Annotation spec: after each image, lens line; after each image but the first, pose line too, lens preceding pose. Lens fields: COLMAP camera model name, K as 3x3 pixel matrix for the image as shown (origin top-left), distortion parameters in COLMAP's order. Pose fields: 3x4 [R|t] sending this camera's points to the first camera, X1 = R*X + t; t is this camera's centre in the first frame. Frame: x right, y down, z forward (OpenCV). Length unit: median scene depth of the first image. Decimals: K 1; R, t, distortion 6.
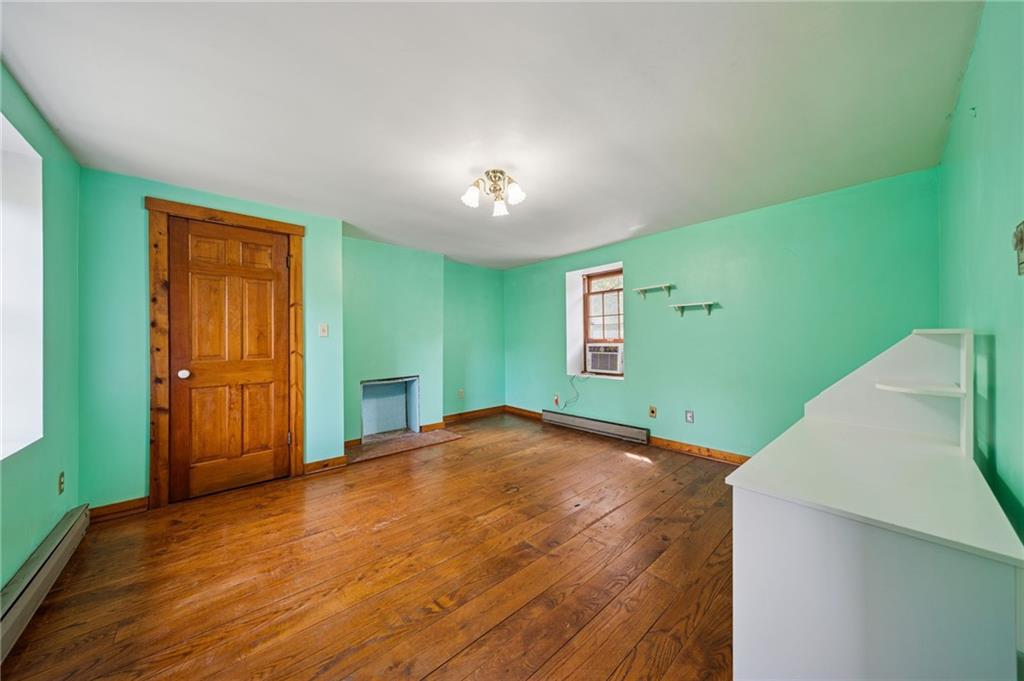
lens RADIAL K [[345.5, 0, 512.0], [0, 345.5, 340.5], [0, 0, 1]] dist [0.001192, -0.000110]
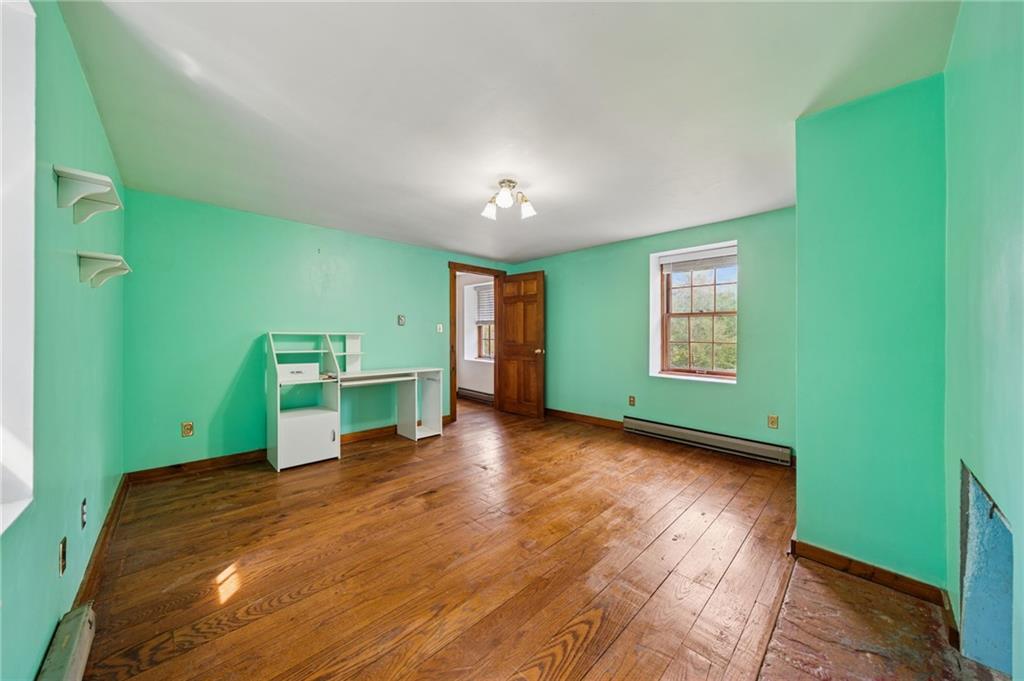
lens RADIAL K [[345.5, 0, 512.0], [0, 345.5, 340.5], [0, 0, 1]] dist [0.001192, -0.000110]
pose [[-0.998775, 0.011187, -0.048191, -0.008347], [0.010809, 0.999909, 0.008095, 0.008874], [0.048277, 0.007564, -0.998805, 2.106033]]
